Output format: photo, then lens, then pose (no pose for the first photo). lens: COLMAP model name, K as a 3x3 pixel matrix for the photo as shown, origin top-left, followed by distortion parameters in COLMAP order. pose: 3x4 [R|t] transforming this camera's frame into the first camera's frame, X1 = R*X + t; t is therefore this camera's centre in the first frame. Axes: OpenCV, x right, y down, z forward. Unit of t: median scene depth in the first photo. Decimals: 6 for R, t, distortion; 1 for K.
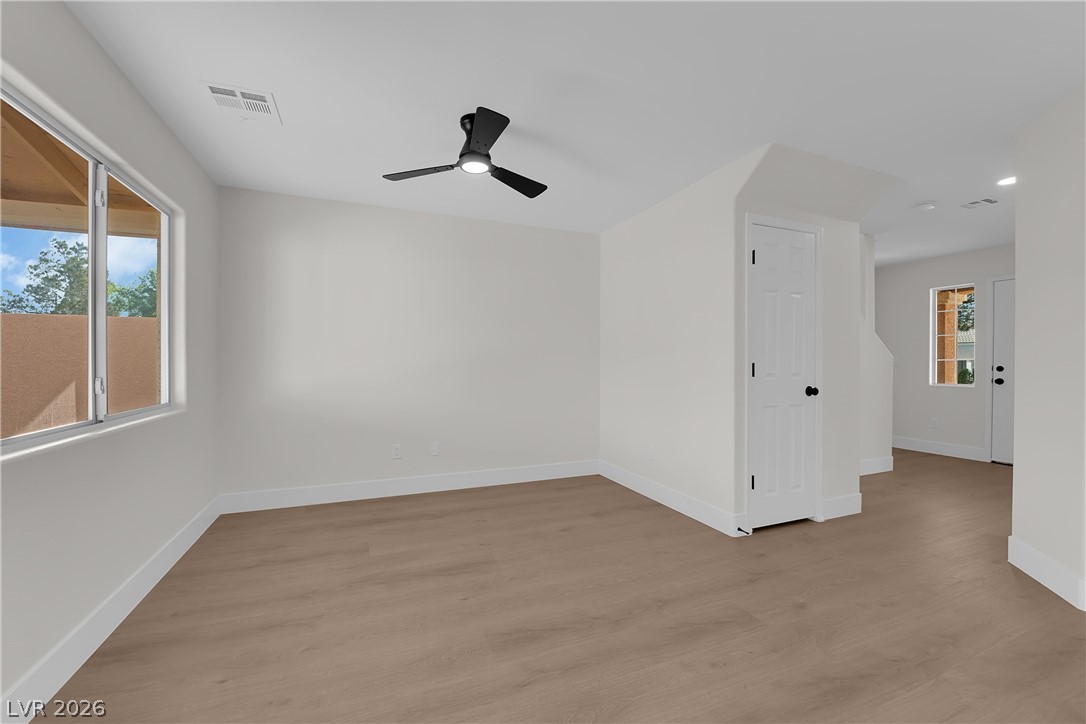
lens RADIAL K [[434.7, 0, 538.7], [0, 434.7, 361.0], [0, 0, 1]] dist [-0.017053, -0.000497]
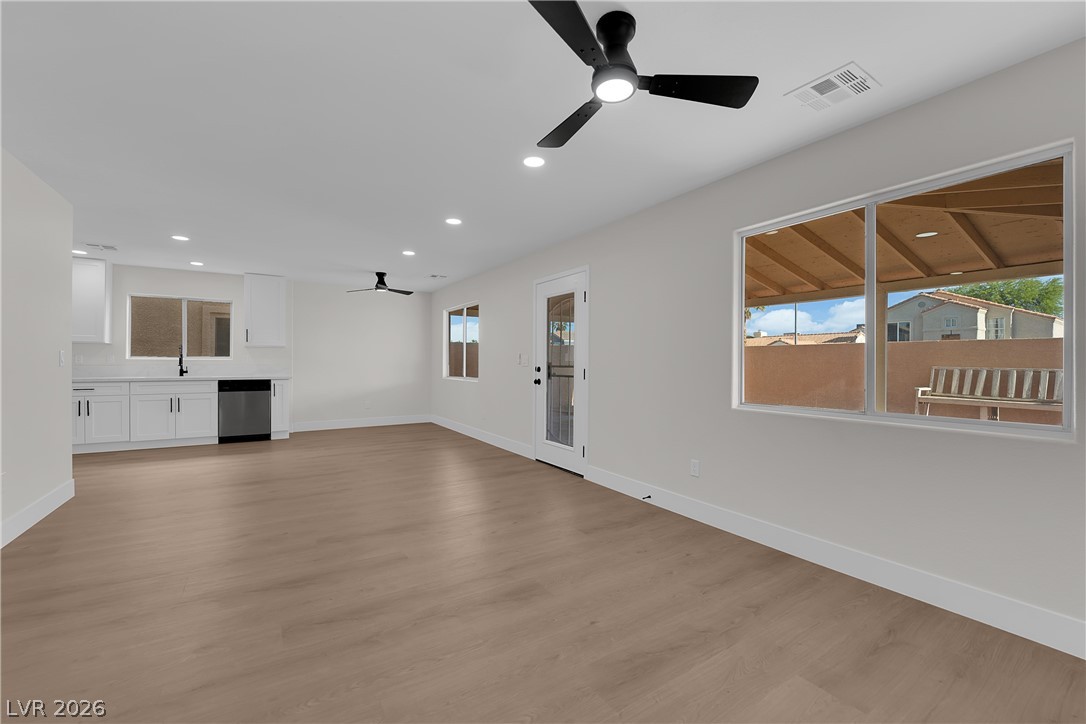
lens RADIAL K [[434.7, 0, 538.7], [0, 434.7, 361.0], [0, 0, 1]] dist [-0.017053, -0.000497]
pose [[-0.981923, -0.007370, -0.189138, 0.119857], [-0.008920, 0.999933, 0.007345, -0.011133], [0.189071, 0.008900, -0.981923, 1.854261]]
